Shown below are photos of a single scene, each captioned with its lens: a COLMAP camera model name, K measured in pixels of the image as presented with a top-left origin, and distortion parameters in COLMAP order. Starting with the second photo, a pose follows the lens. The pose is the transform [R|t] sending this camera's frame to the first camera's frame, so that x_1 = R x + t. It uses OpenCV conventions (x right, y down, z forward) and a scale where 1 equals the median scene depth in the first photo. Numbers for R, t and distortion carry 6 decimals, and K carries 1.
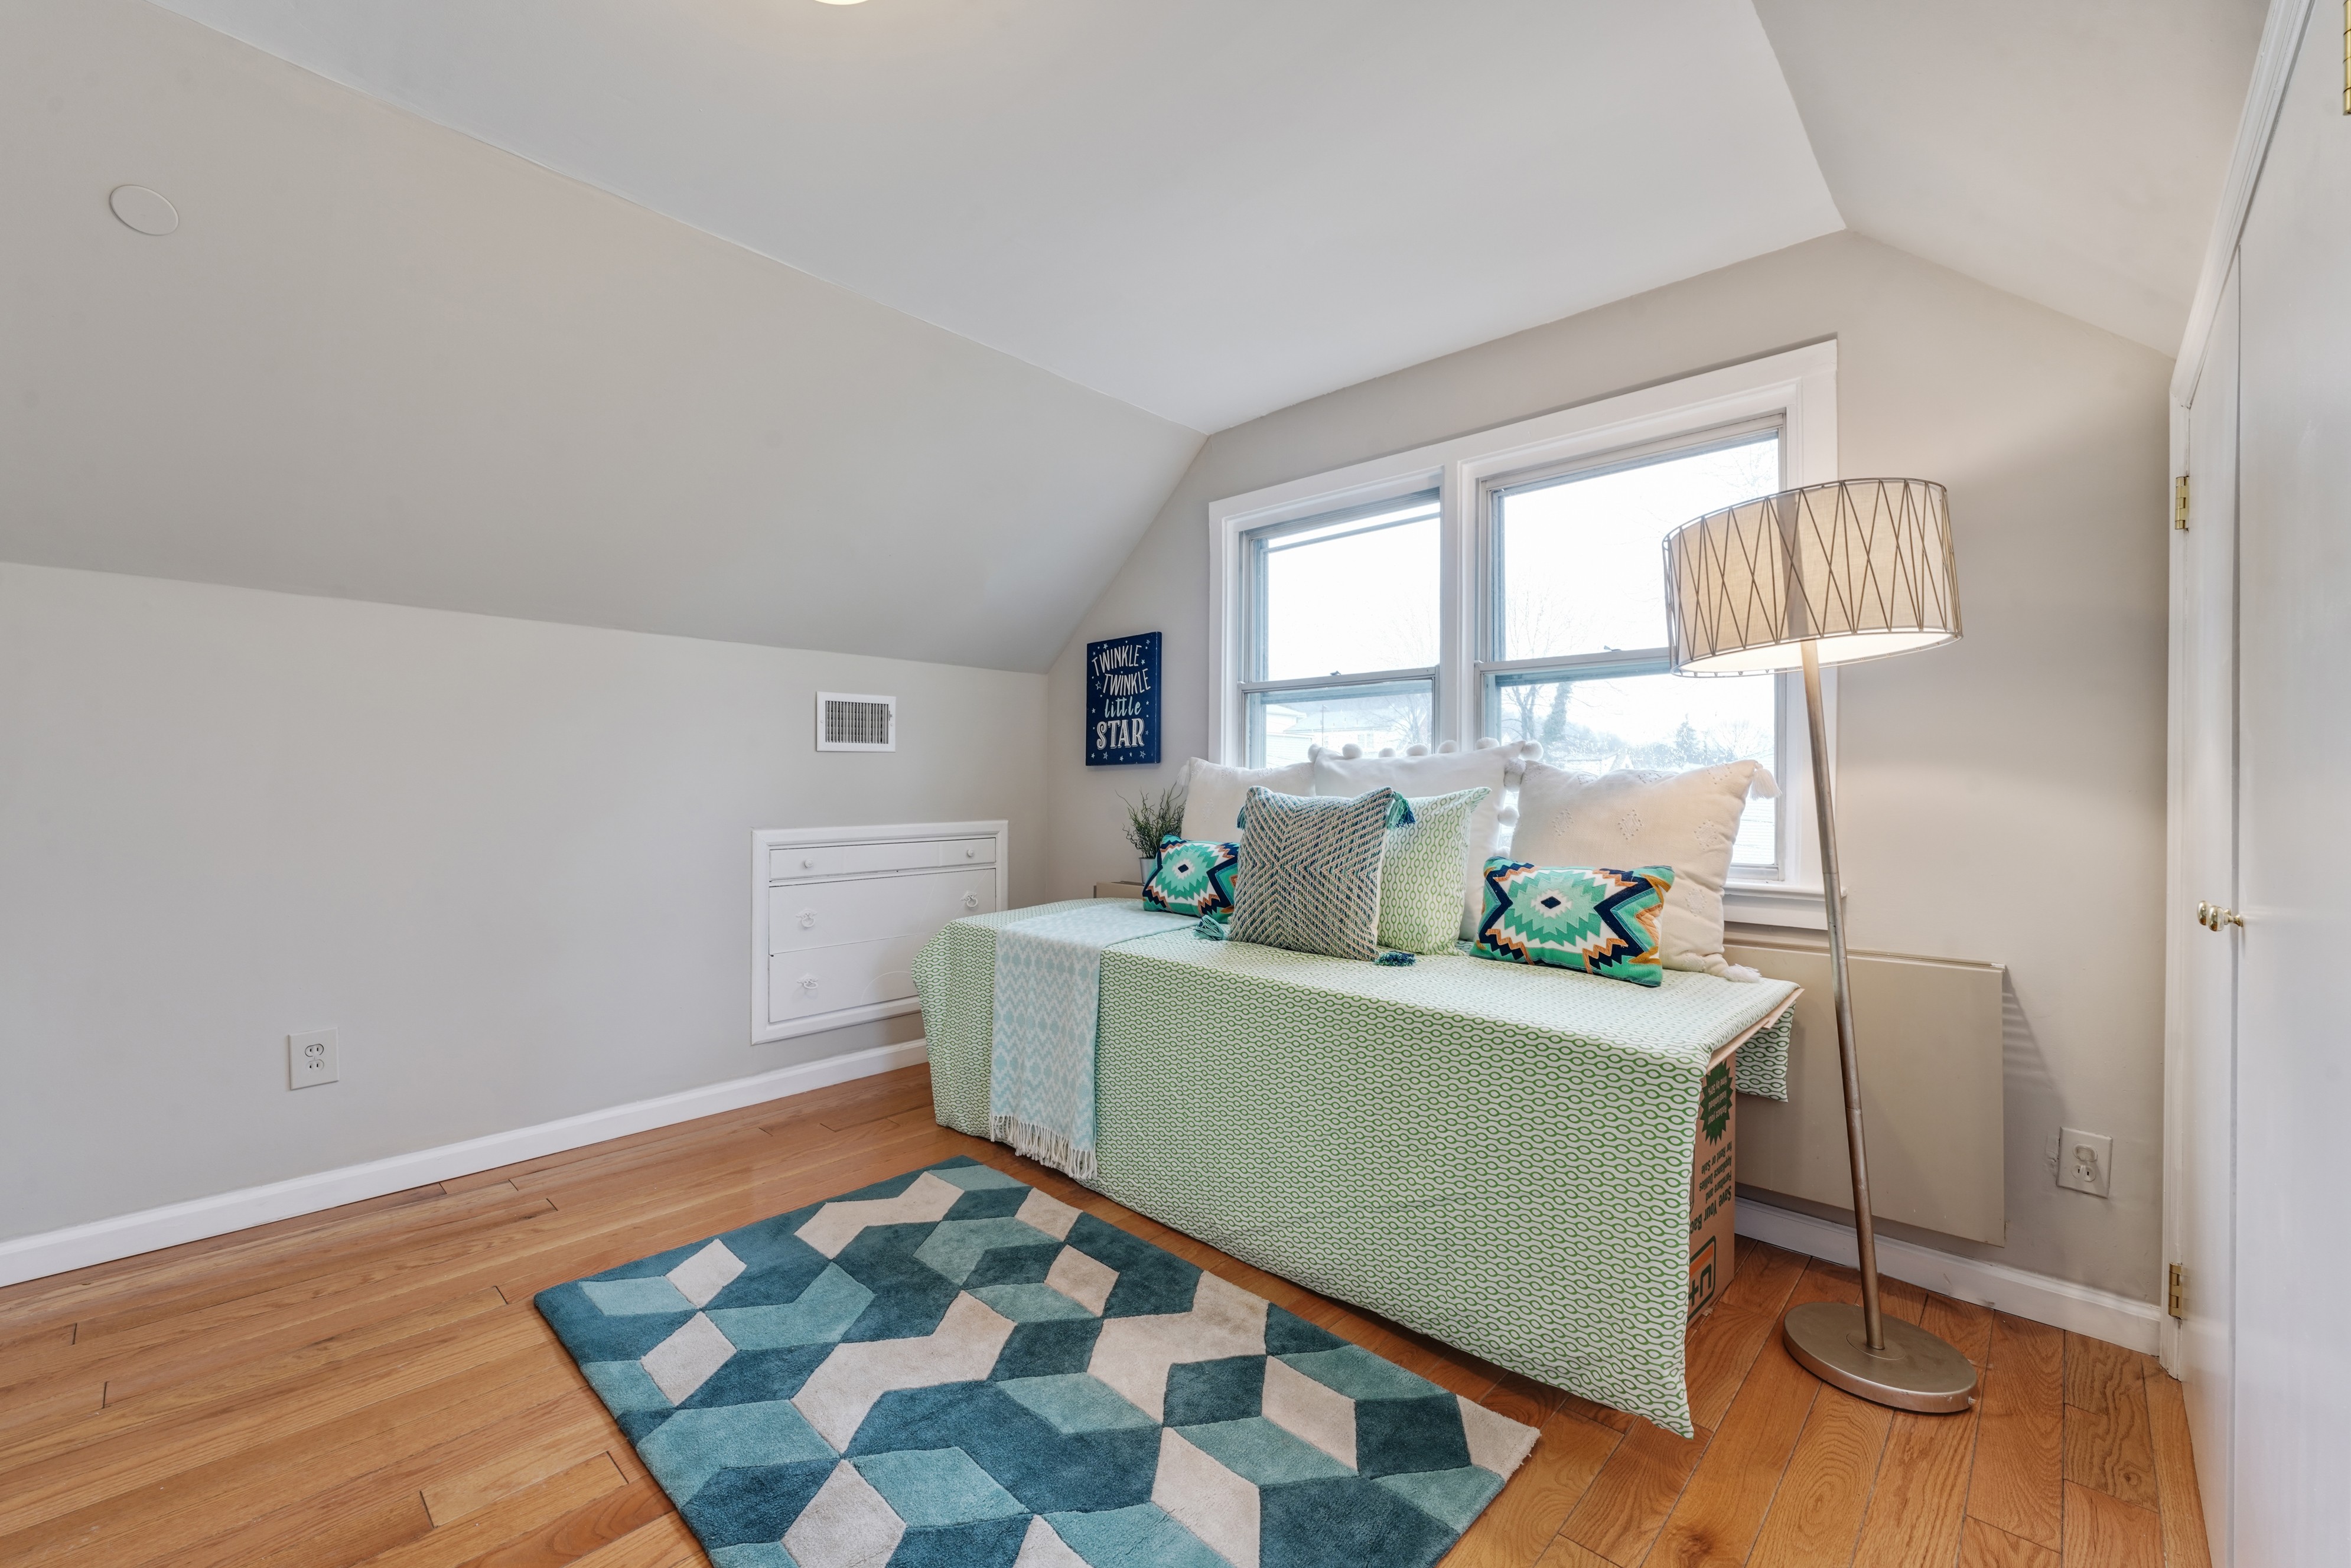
lens RADIAL K [[965.3, 0, 1174.8], [0, 965.3, 791.5], [0, 0, 1]] dist [0.002886, 0.000375]
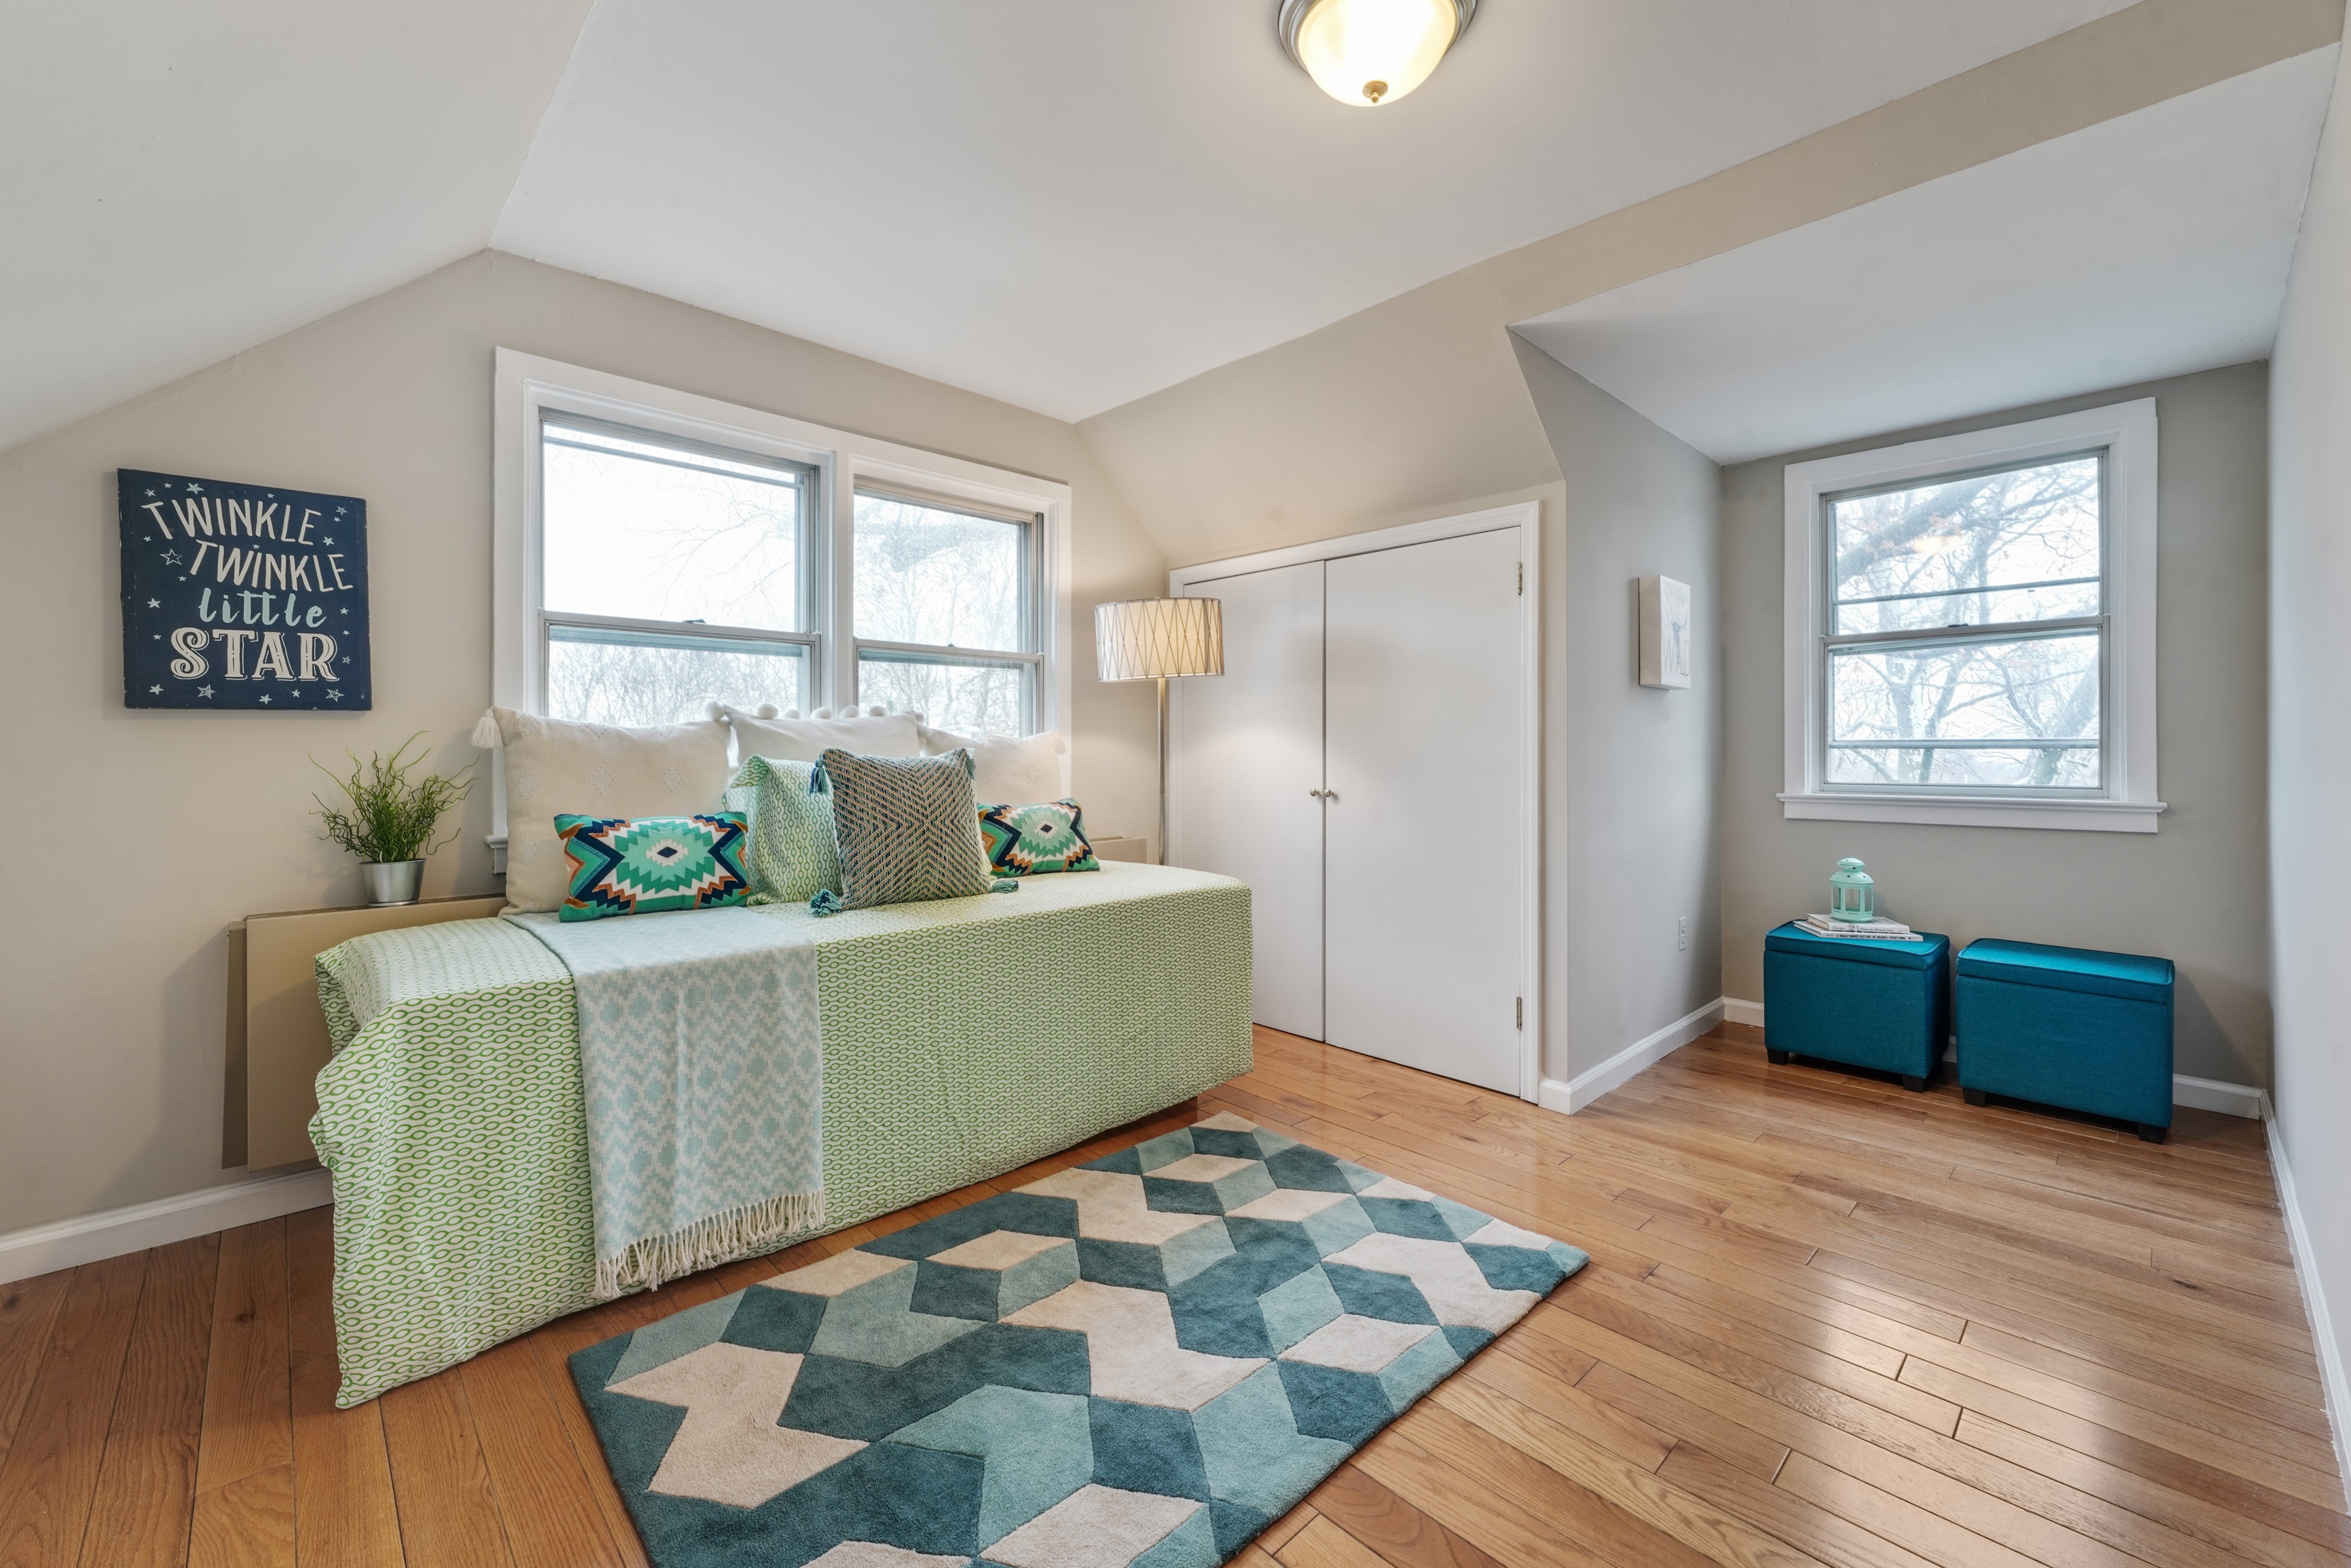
lens RADIAL K [[944.9, 0, 1150.6], [0, 944.9, 764.9], [0, 0, 1]] dist [-0.000079, 0.000070]
pose [[0.055435, -0.021630, 0.998228, -0.767326], [0.003710, 0.999763, 0.021457, -0.007002], [-0.998455, 0.002514, 0.055502, 0.586279]]
